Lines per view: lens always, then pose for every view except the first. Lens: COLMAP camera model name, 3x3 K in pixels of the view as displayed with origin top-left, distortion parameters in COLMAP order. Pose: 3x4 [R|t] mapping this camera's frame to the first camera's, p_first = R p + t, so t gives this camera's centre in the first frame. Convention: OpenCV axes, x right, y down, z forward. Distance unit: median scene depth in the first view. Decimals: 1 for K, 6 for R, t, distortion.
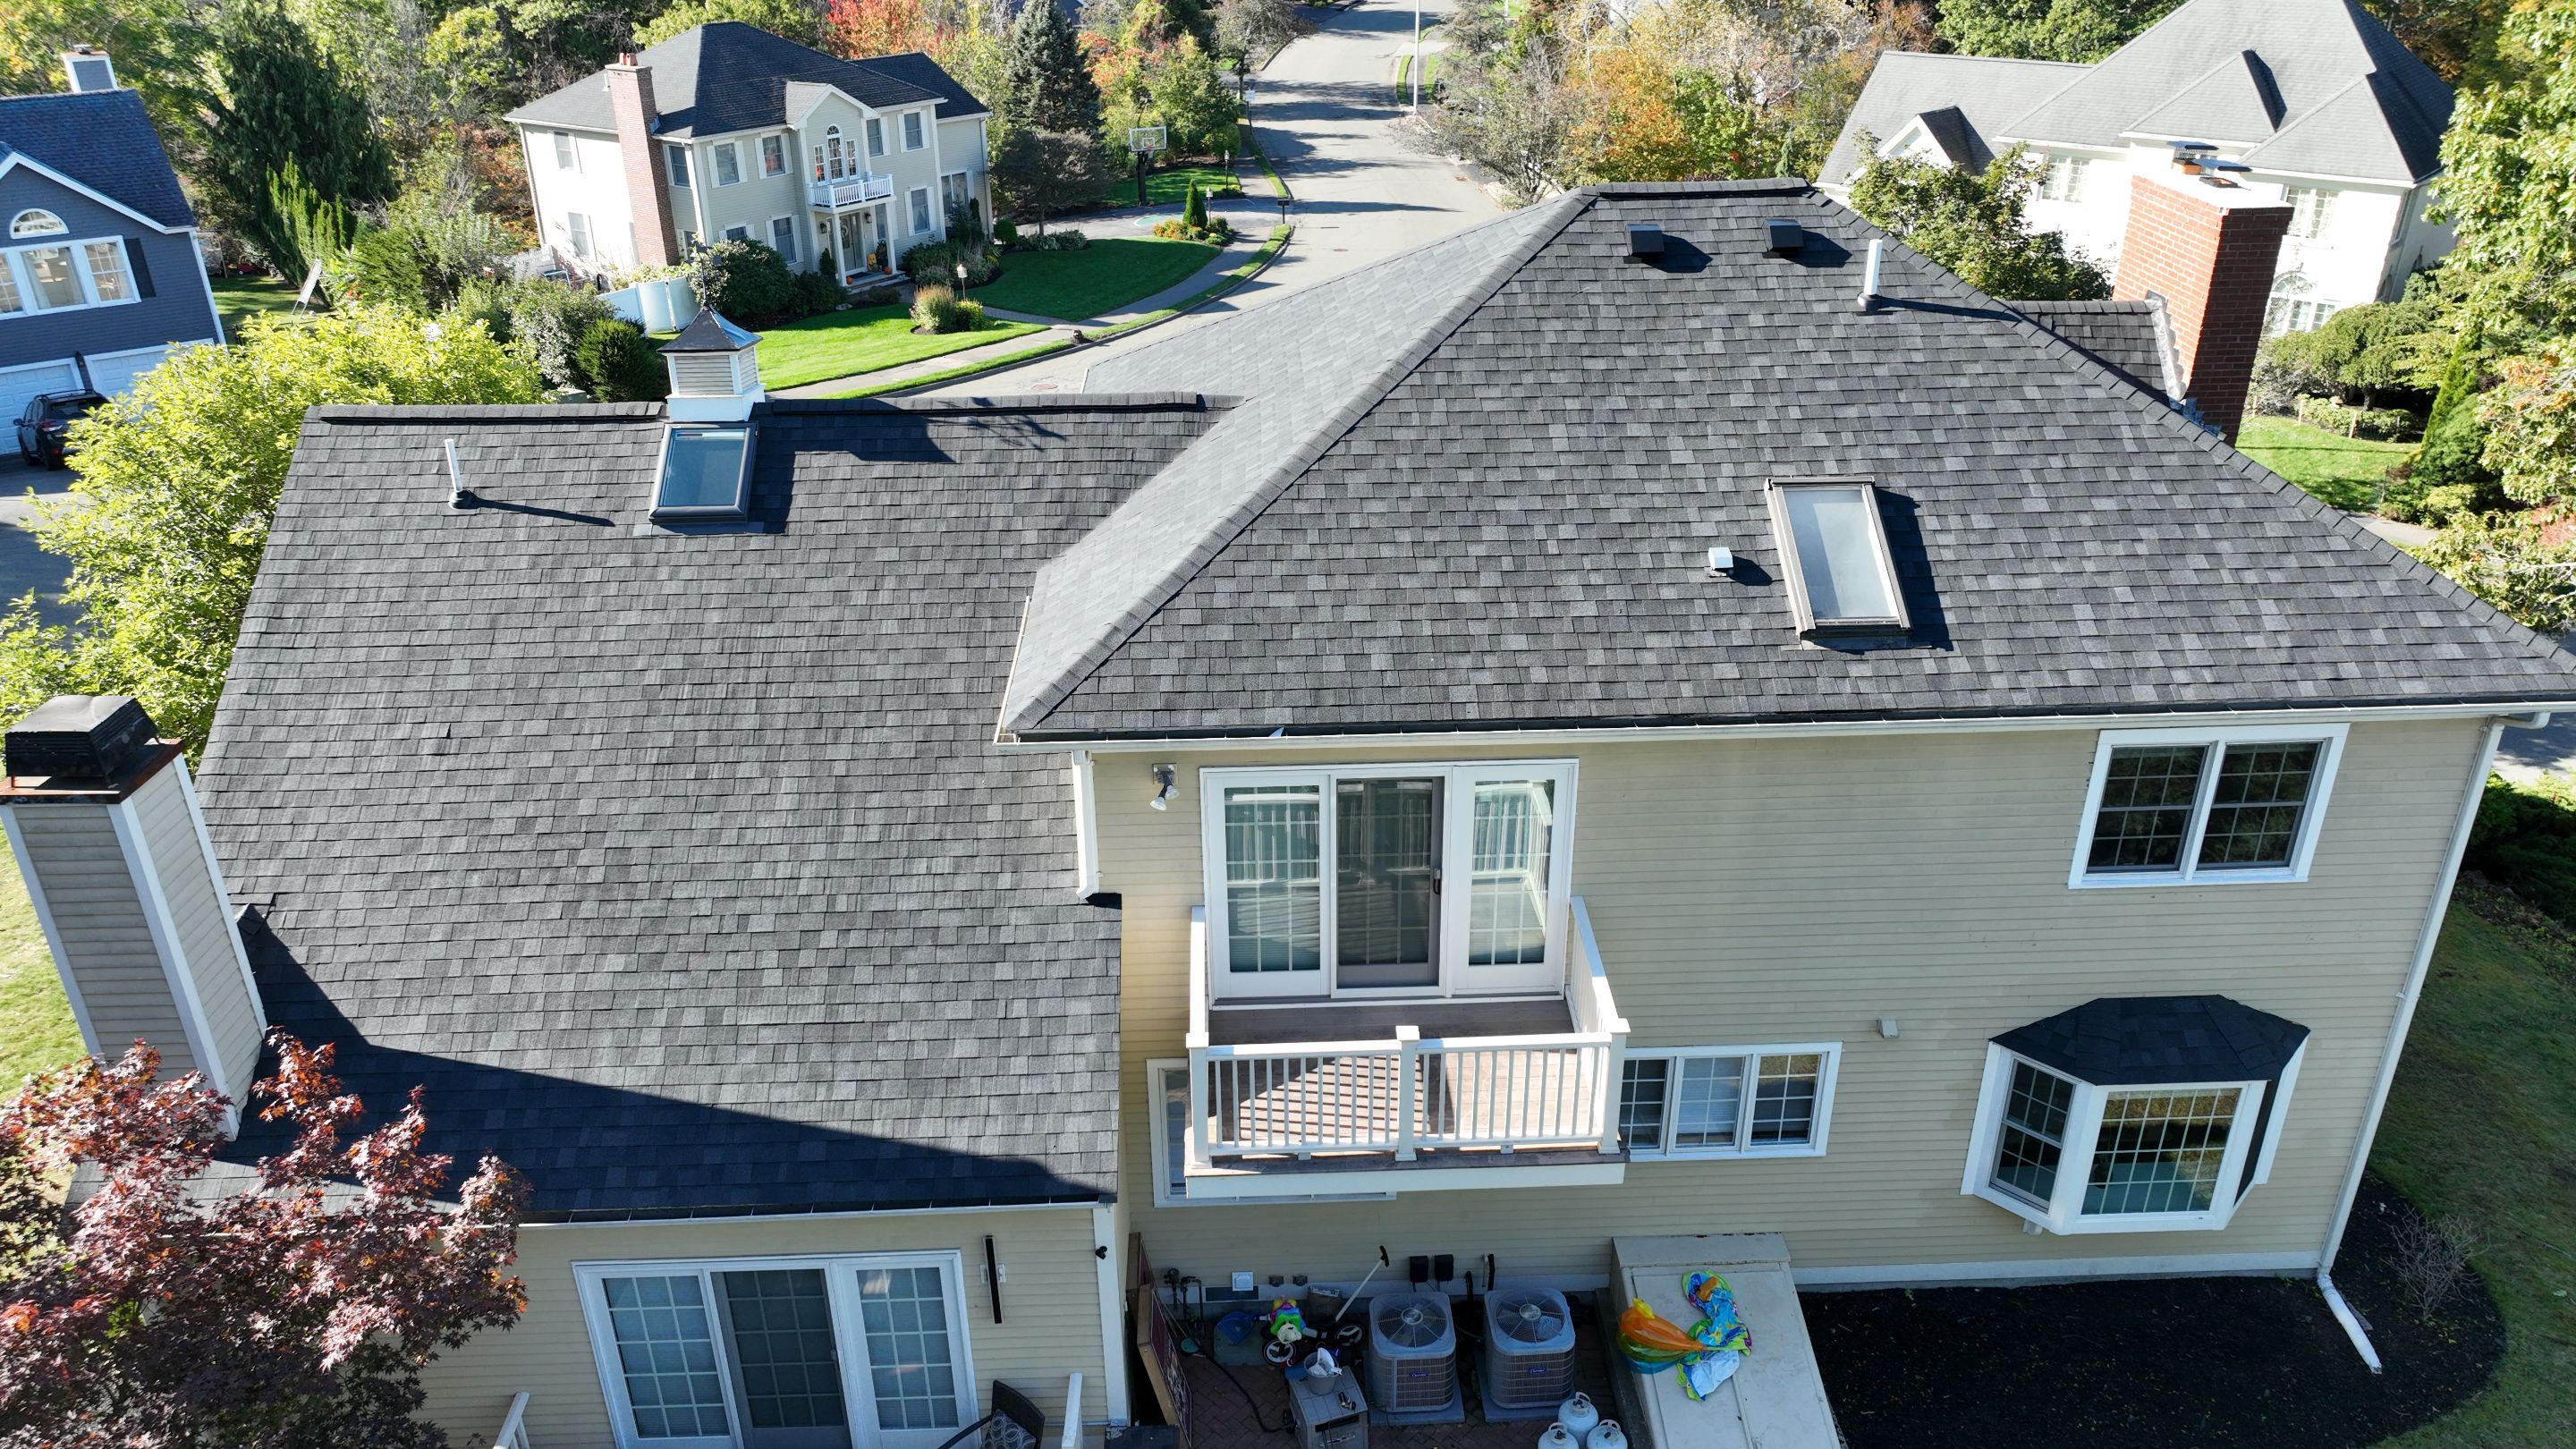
lens RADIAL K [[1813.7, 0, 1291.4], [0, 1813.7, 722.7], [0, 0, 1]] dist [0.003271, 0.013545]
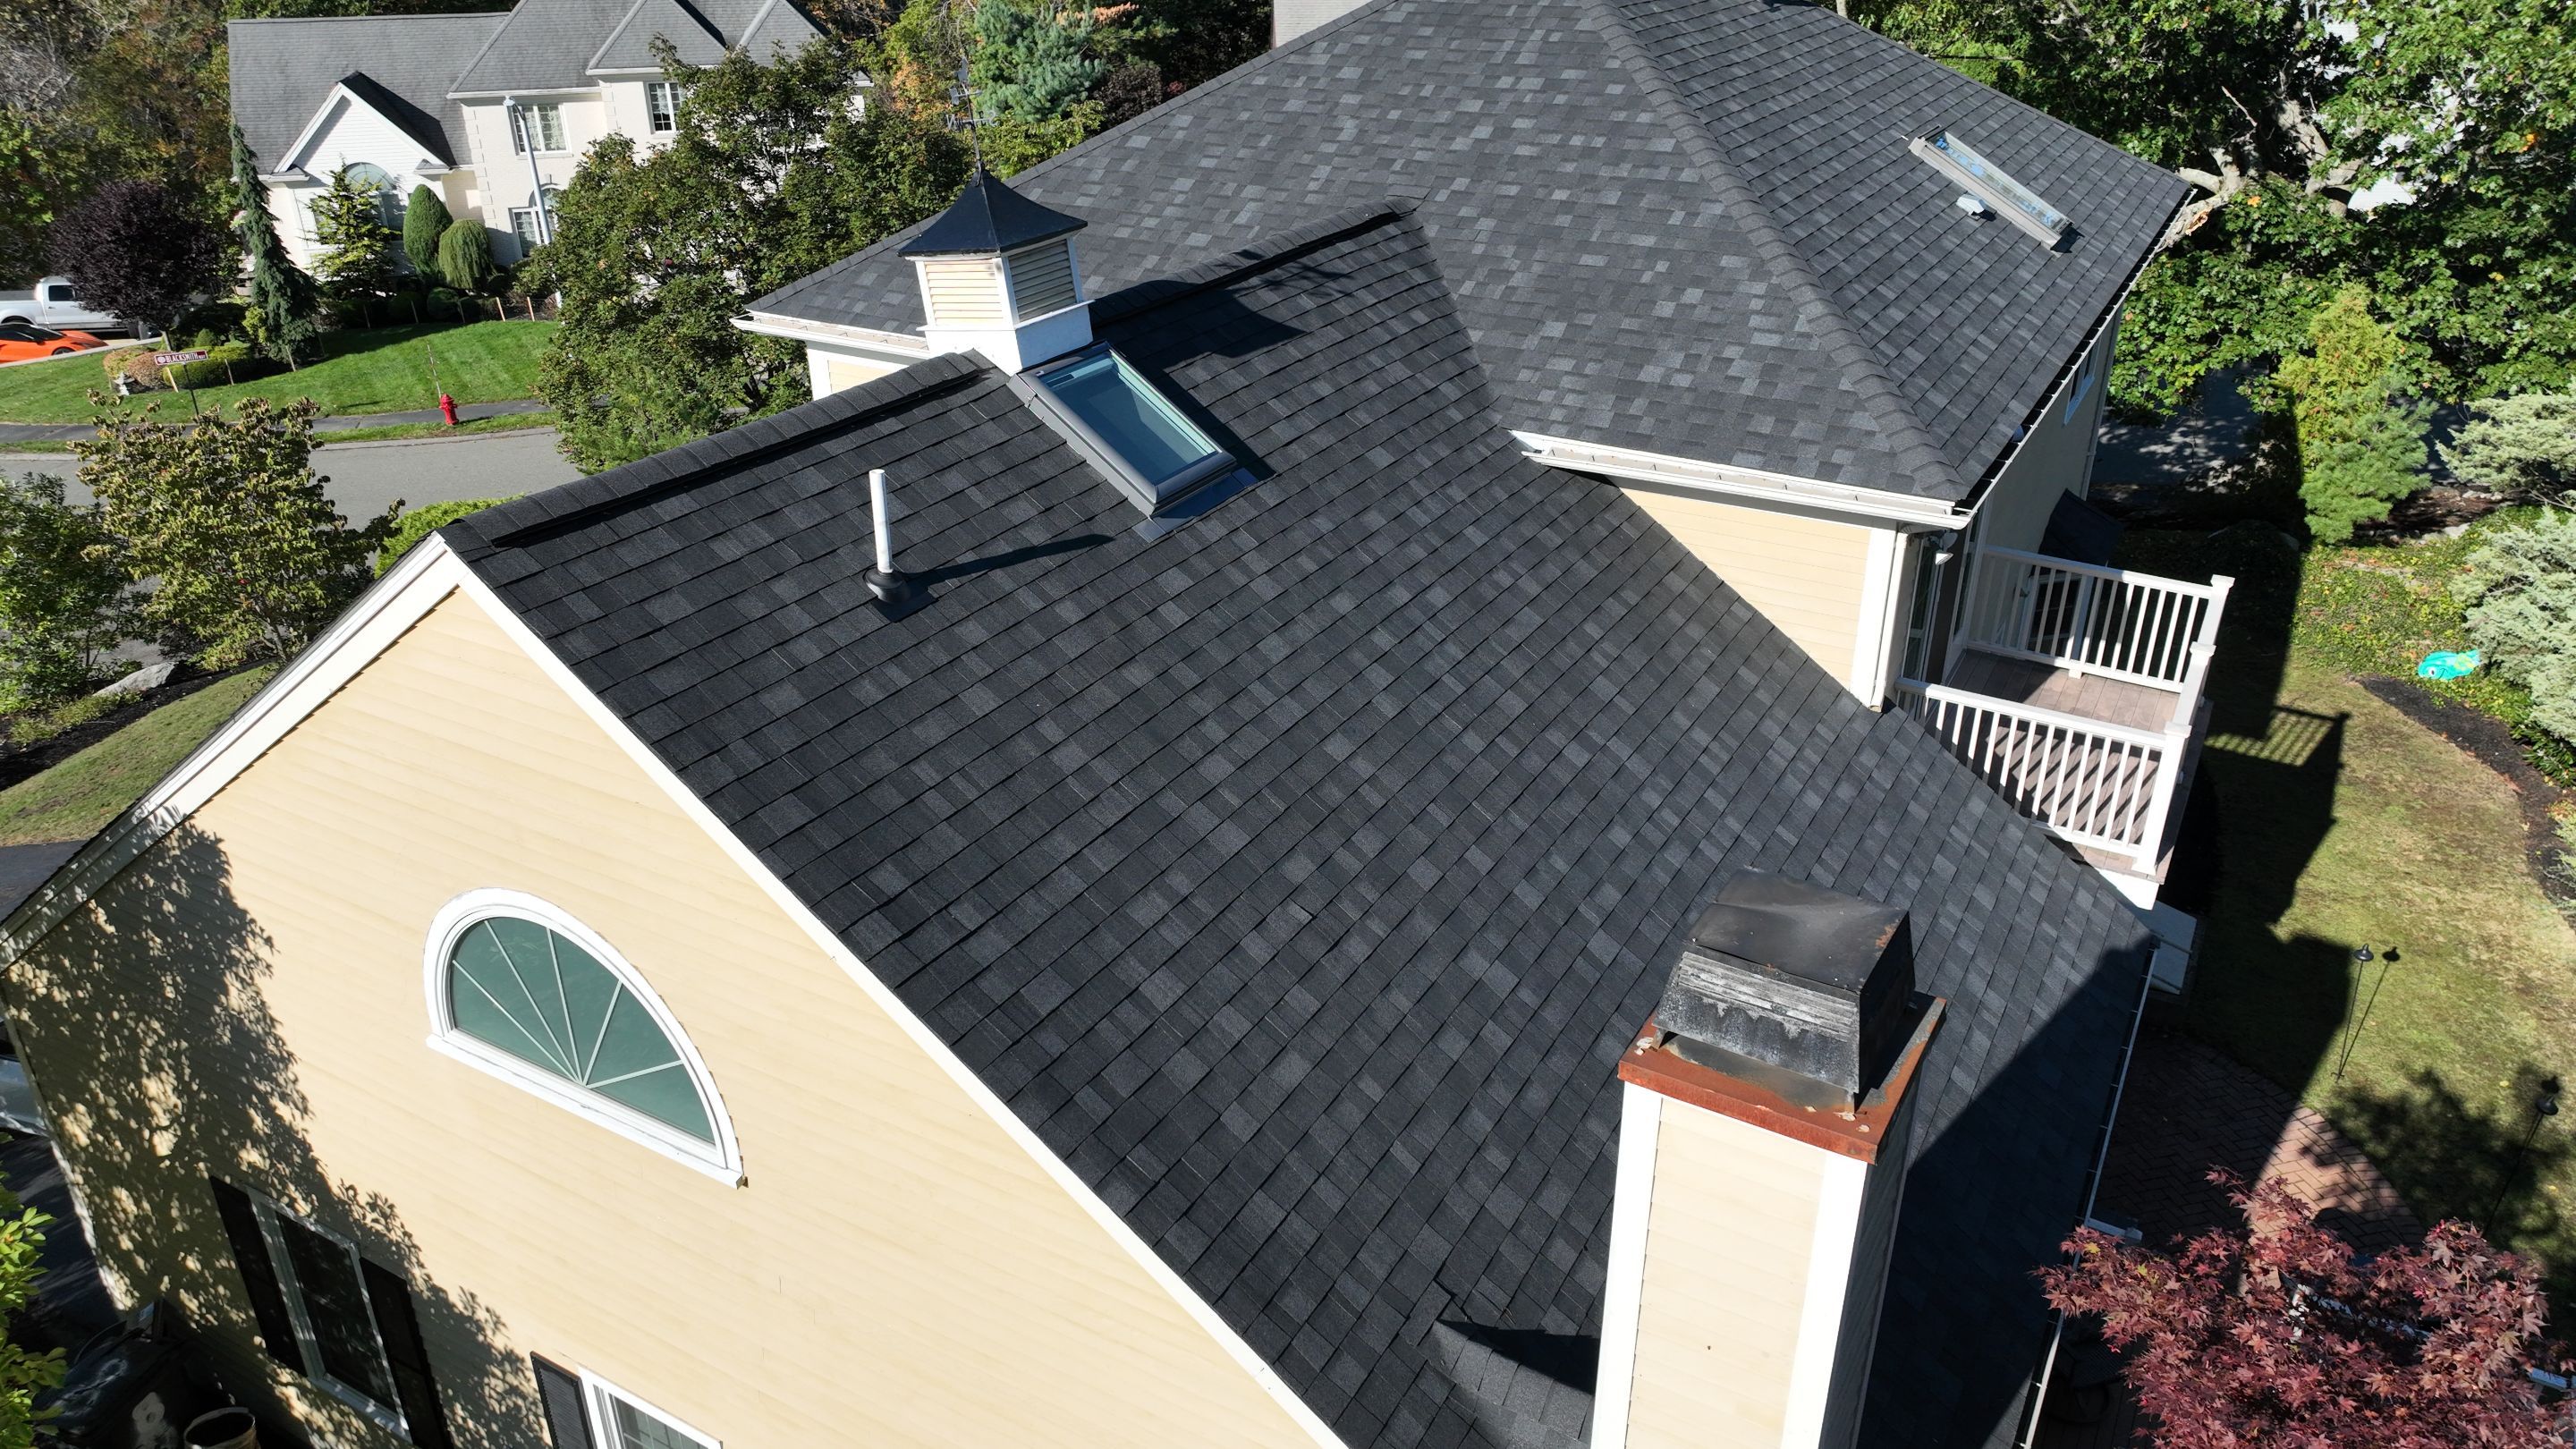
lens RADIAL K [[1809.6, 0, 1289.2], [0, 1809.6, 723.7], [0, 0, 1]] dist [-0.002576, 0.018587]
pose [[0.539028, -0.375445, 0.753983, -0.785018], [0.378333, 0.907699, 0.181515, -0.135149], [-0.752538, 0.187415, 0.631318, 0.579823]]
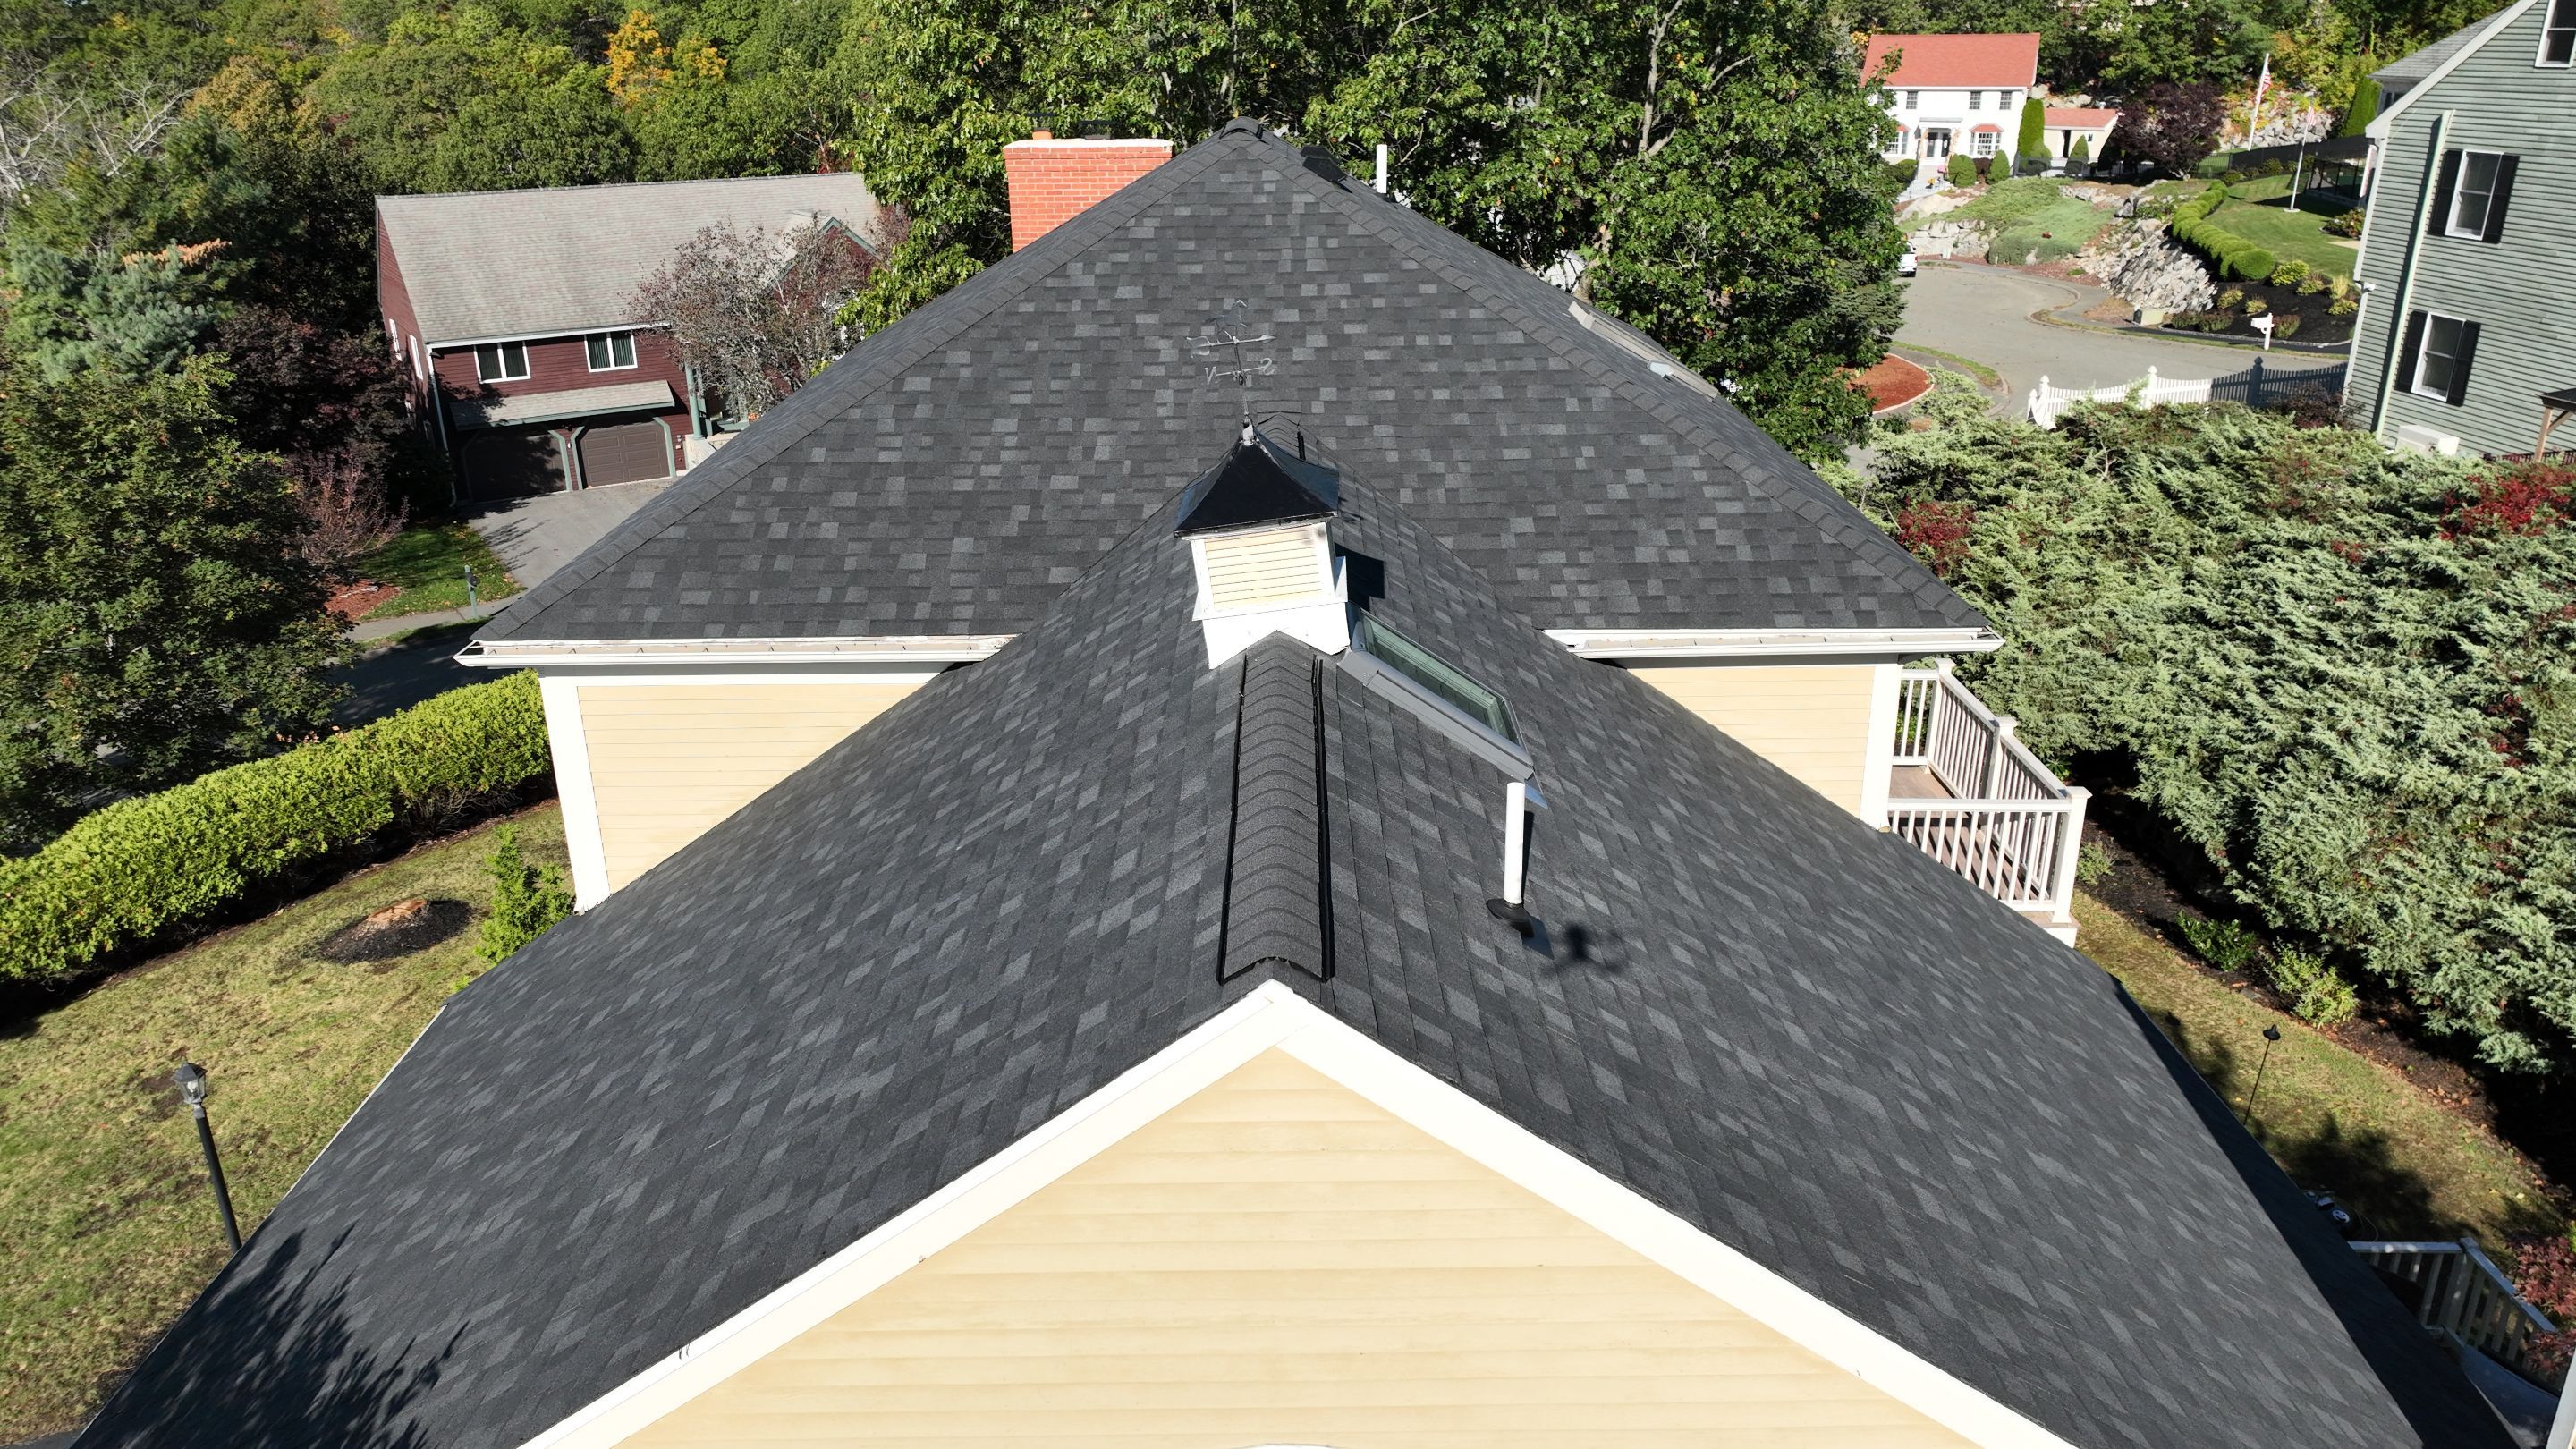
lens RADIAL K [[1809.6, 0, 1291.4], [0, 1809.6, 722.0], [0, 0, 1]] dist [-0.002576, 0.018587]
pose [[0.040534, -0.354668, 0.934113, -0.826373], [0.451838, 0.840338, 0.299457, -0.306247], [-0.891178, 0.409930, 0.194315, 0.919144]]
